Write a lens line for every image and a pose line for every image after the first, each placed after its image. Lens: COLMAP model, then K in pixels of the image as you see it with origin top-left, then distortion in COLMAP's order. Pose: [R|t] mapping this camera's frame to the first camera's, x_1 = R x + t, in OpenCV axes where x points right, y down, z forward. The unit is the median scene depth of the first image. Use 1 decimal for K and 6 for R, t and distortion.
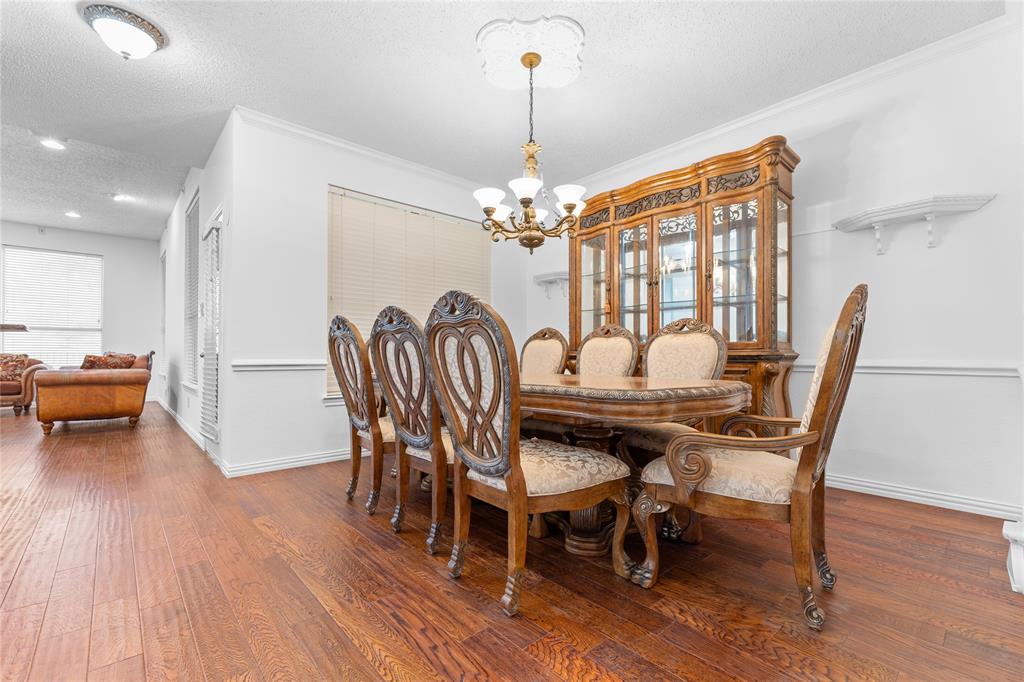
lens RADIAL K [[439.1, 0, 511.6], [0, 439.1, 350.6], [0, 0, 1]] dist [0.007158, -0.000309]
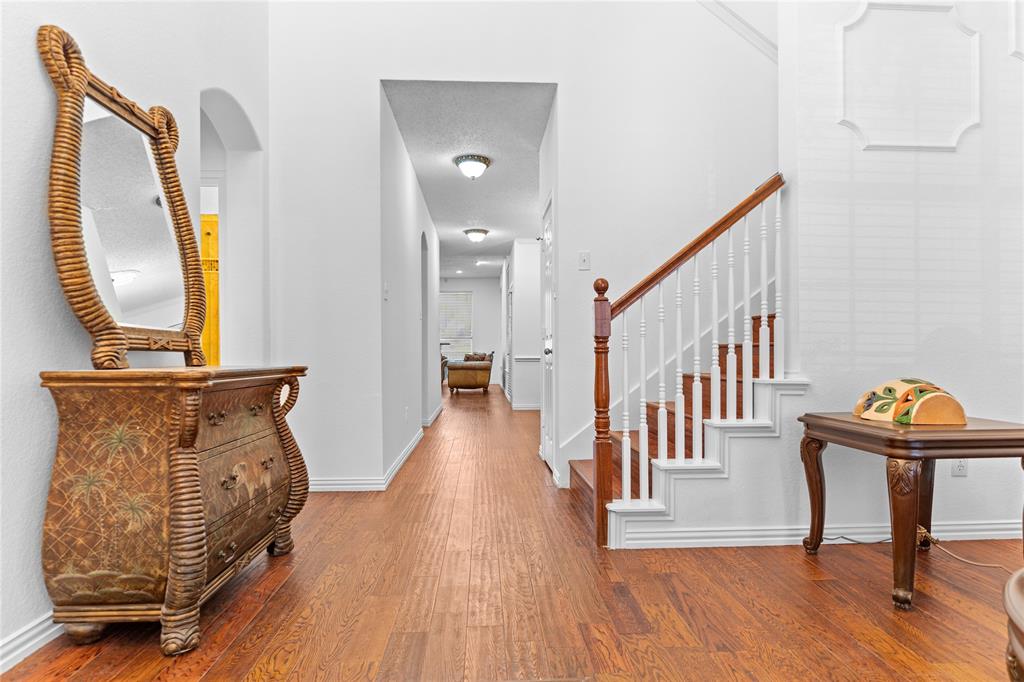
lens RADIAL K [[541.0, 0, 513.1], [0, 541.0, 346.5], [0, 0, 1]] dist [-0.001087, -0.000643]
pose [[0.779213, -0.009941, -0.626681, 0.616689], [0.005535, 0.999944, -0.008980, 0.001136], [0.626735, 0.003529, 0.779224, -0.645231]]
